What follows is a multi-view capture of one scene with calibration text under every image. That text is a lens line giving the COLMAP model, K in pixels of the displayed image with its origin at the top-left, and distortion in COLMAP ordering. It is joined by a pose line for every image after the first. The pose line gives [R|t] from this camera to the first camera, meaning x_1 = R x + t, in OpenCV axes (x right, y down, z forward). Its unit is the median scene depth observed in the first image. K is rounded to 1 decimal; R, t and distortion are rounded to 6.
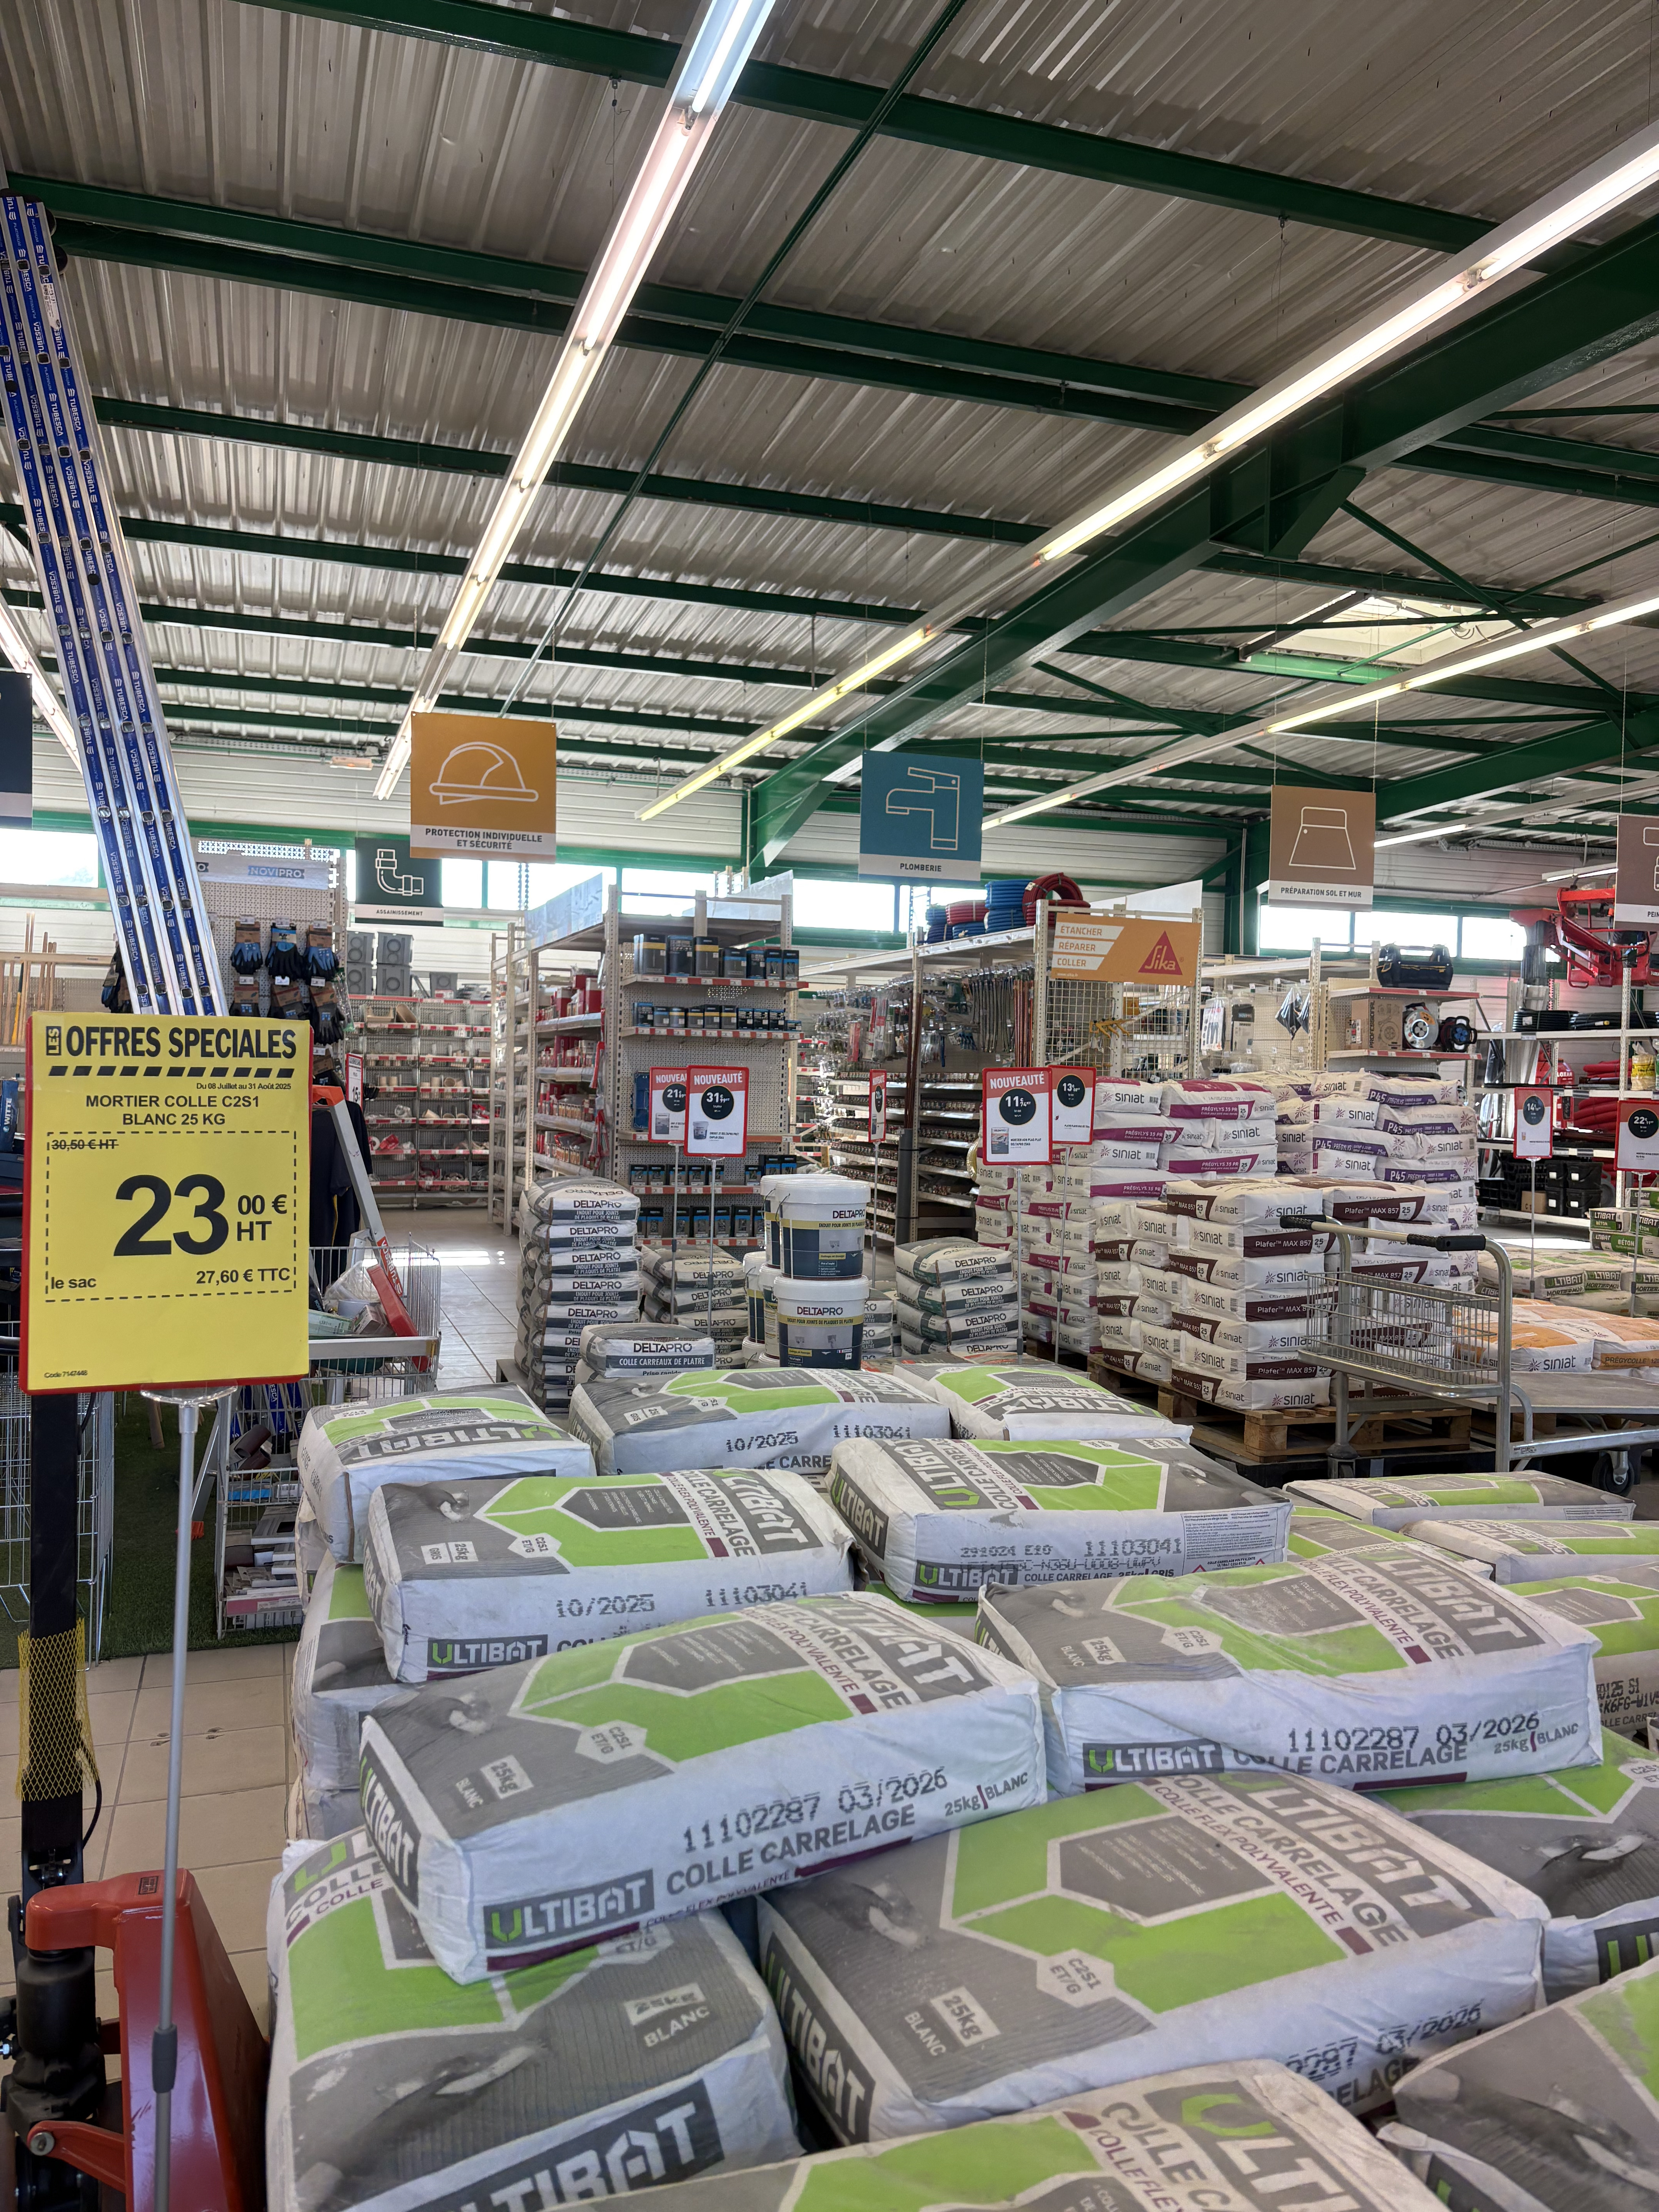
lens RADIAL K [[1674.1, 0, 830.1], [0, 1674.1, 1100.3], [0, 0, 1]] dist [0.047871, -0.049832]
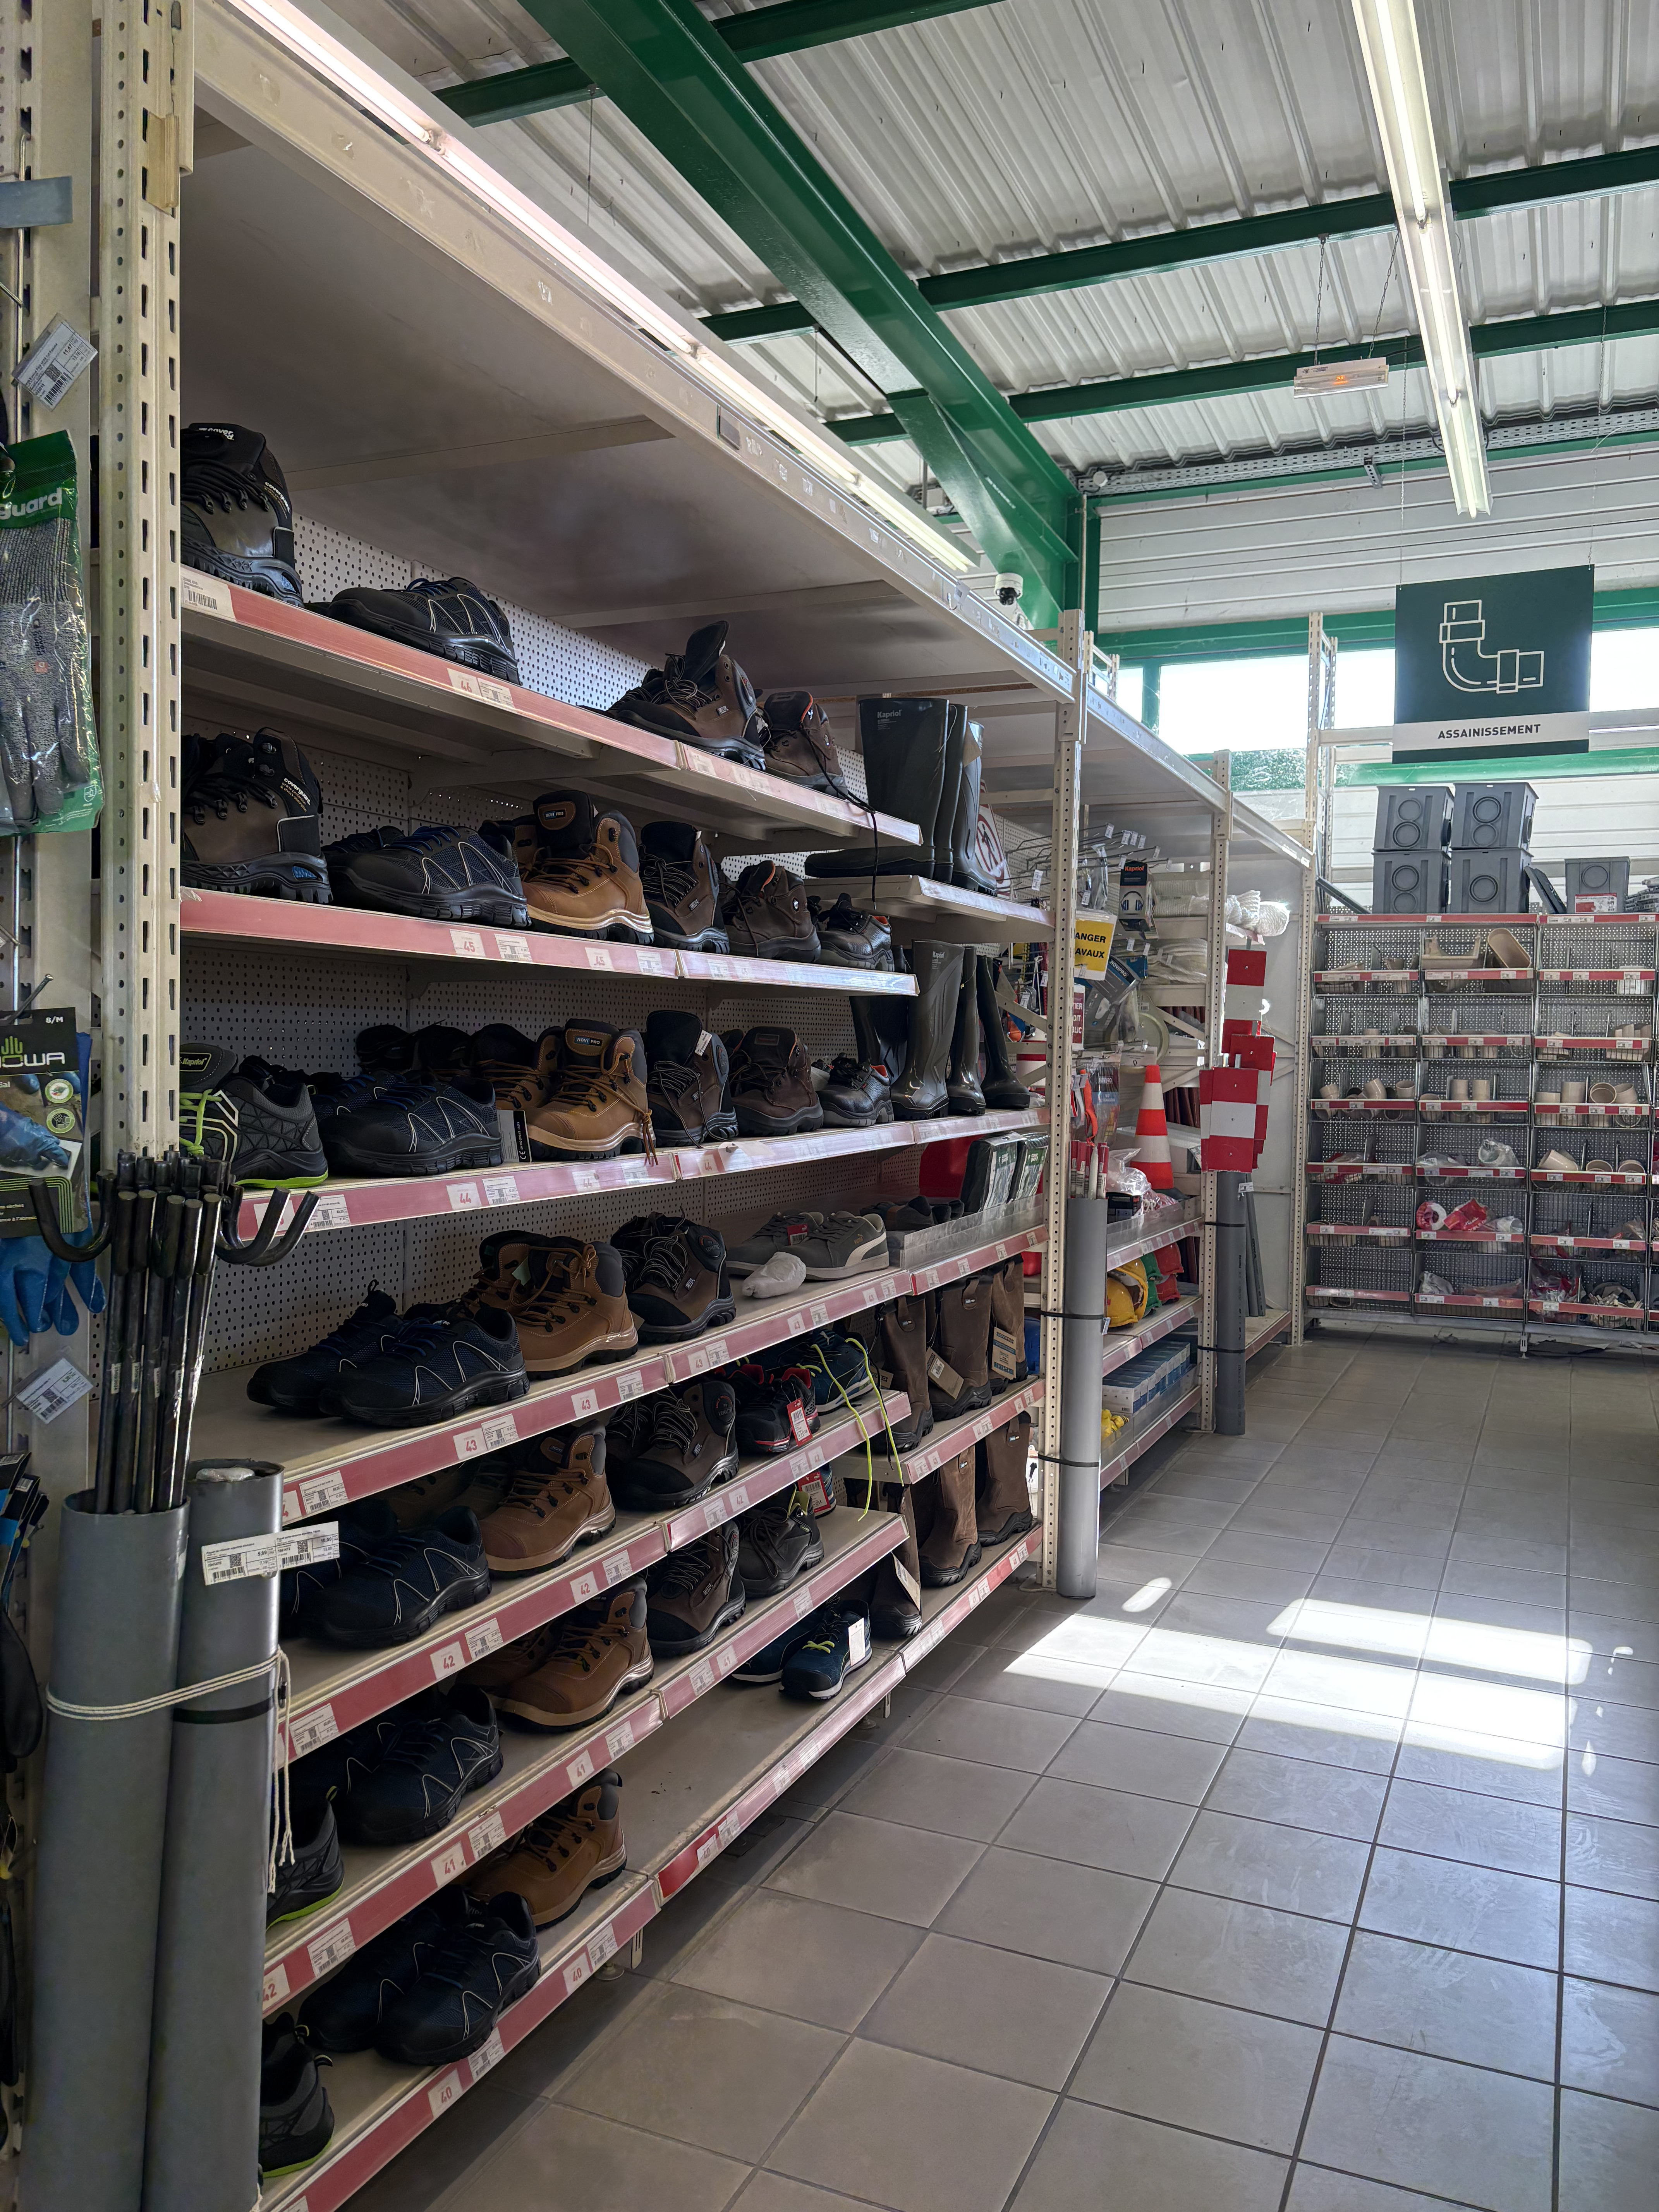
lens RADIAL K [[1674.1, 0, 833.5], [0, 1674.1, 1116.1], [0, 0, 1]] dist [0.047871, -0.049832]
pose [[0.736690, 0.020868, -0.675908, -0.068293], [-0.011633, 0.999767, 0.018188, -0.010339], [0.676130, -0.005536, 0.736761, 0.513774]]
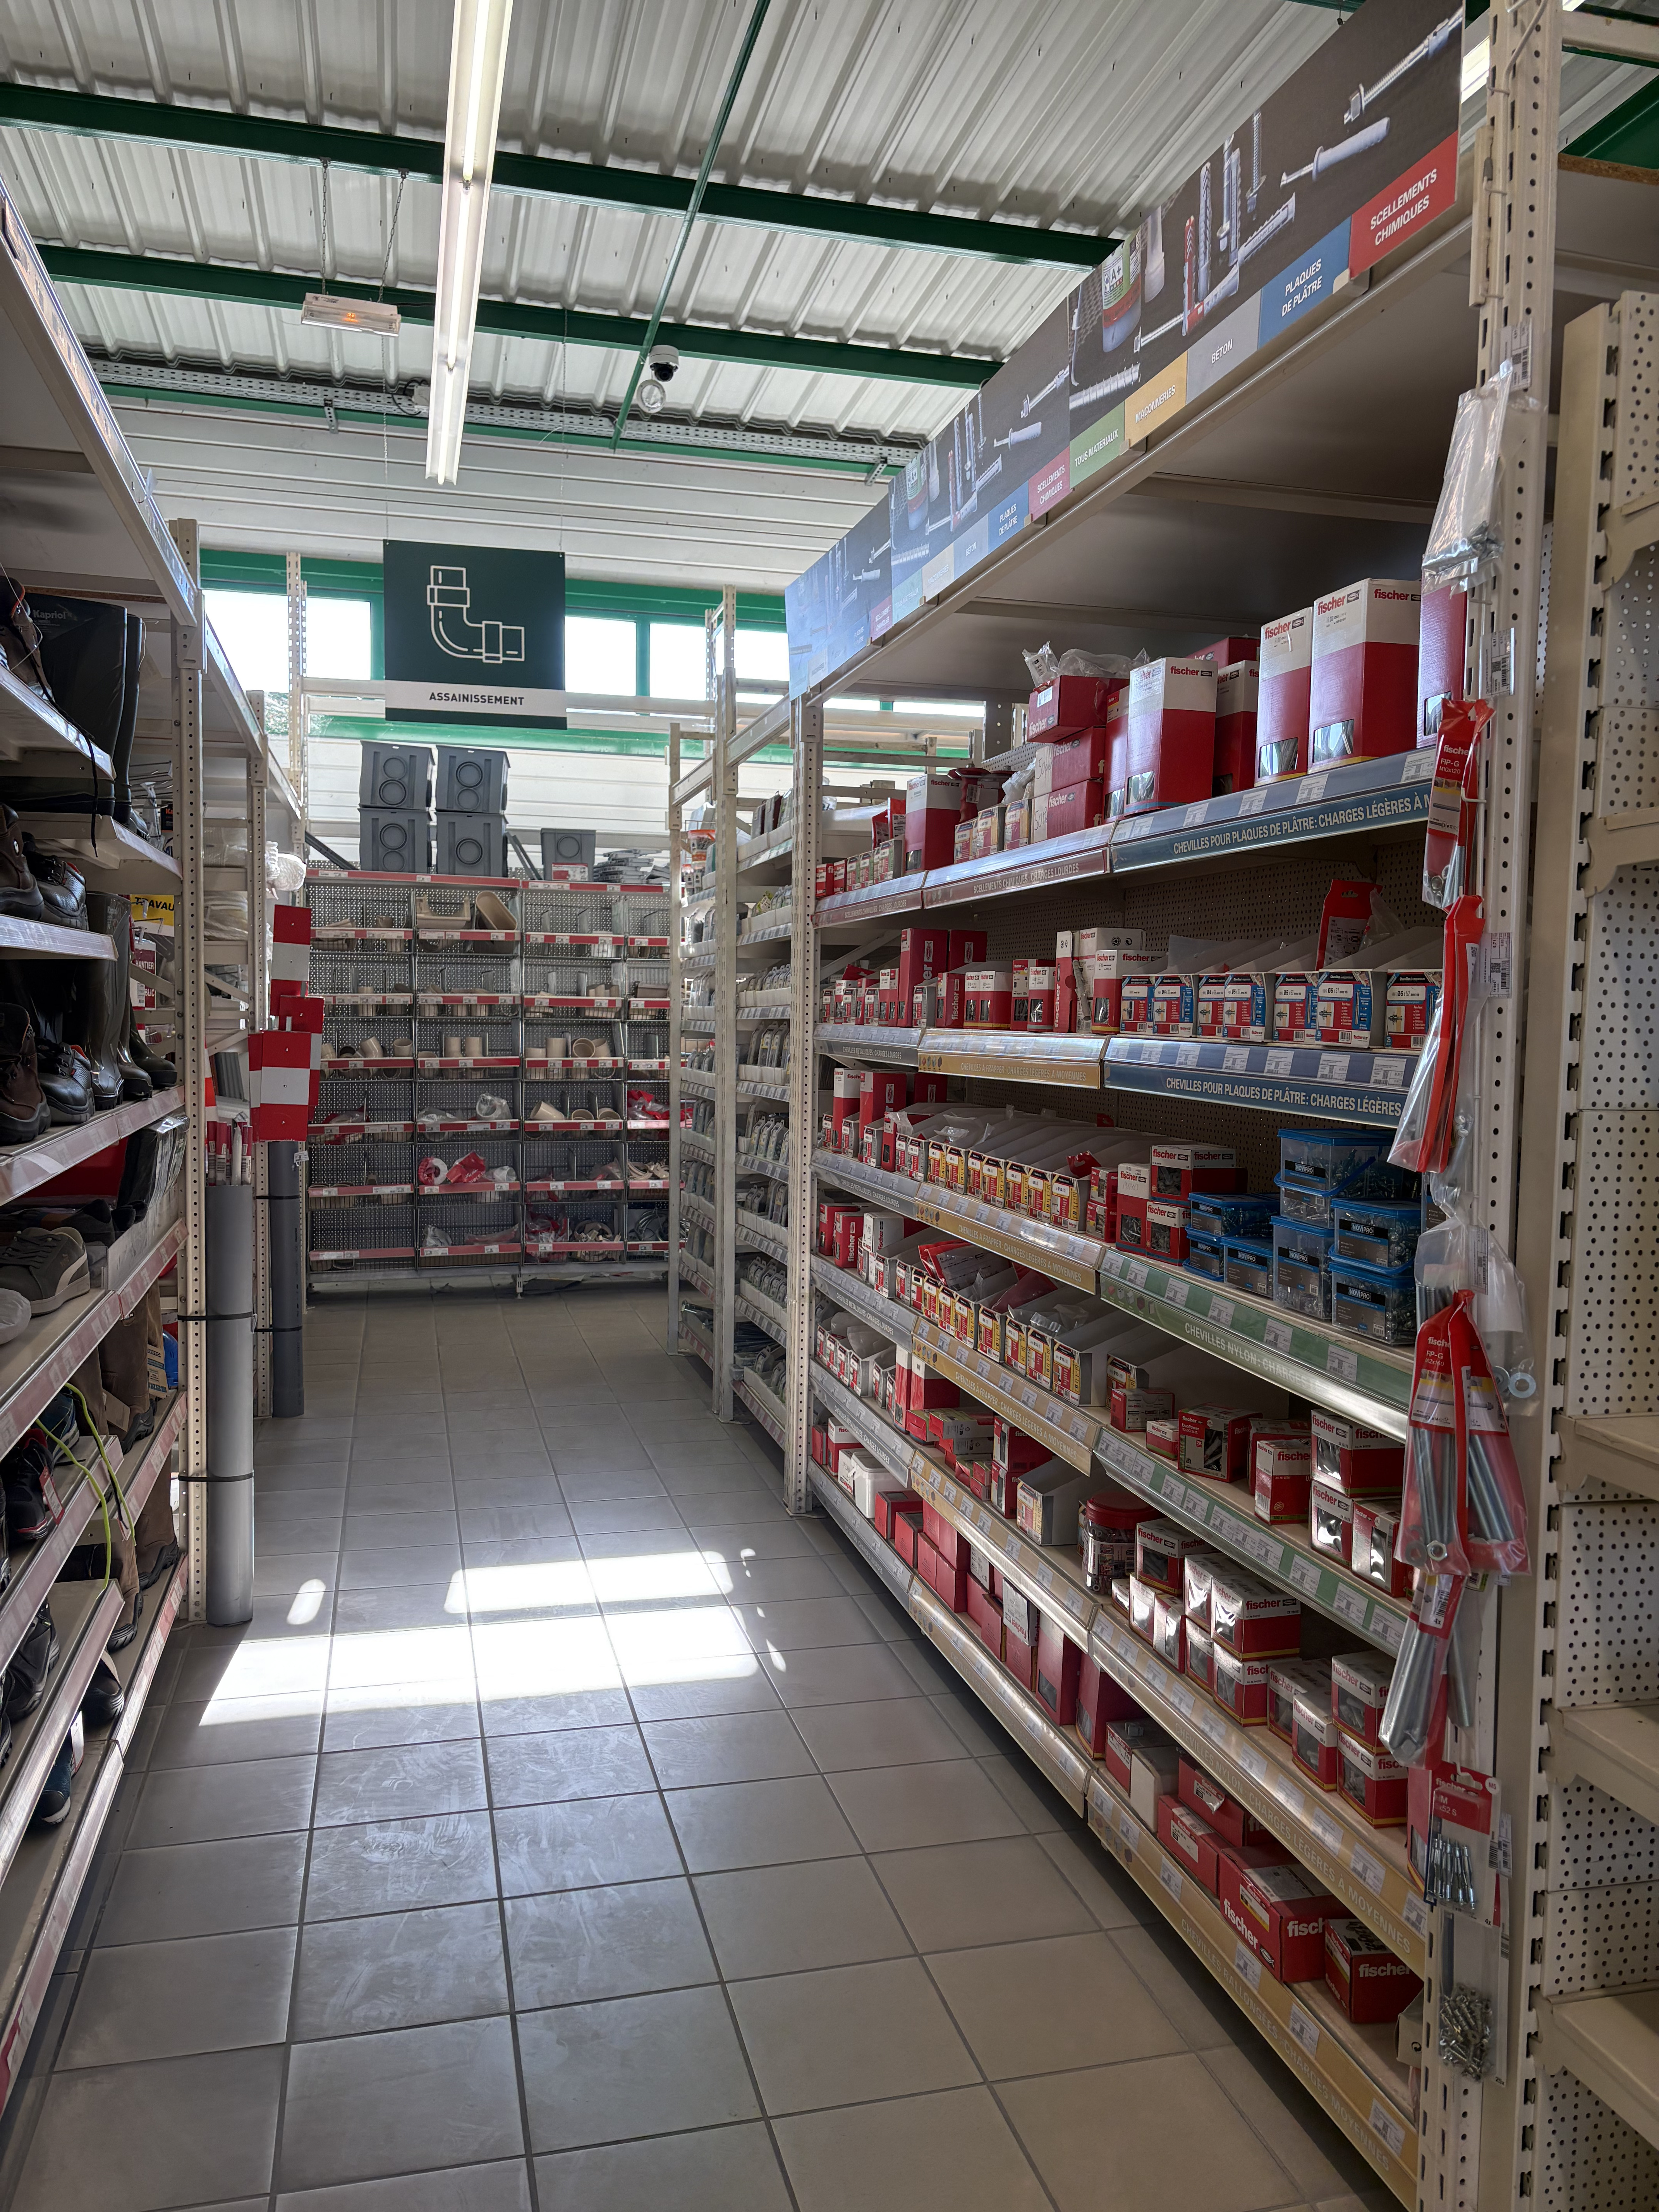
lens RADIAL K [[1674.1, 0, 834.9], [0, 1674.1, 1115.8], [0, 0, 1]] dist [0.047871, -0.049832]
pose [[0.997684, -0.003307, -0.067941, -0.117472], [0.006537, 0.998855, 0.047384, -0.013635], [0.067707, -0.047719, 0.996563, 0.503458]]
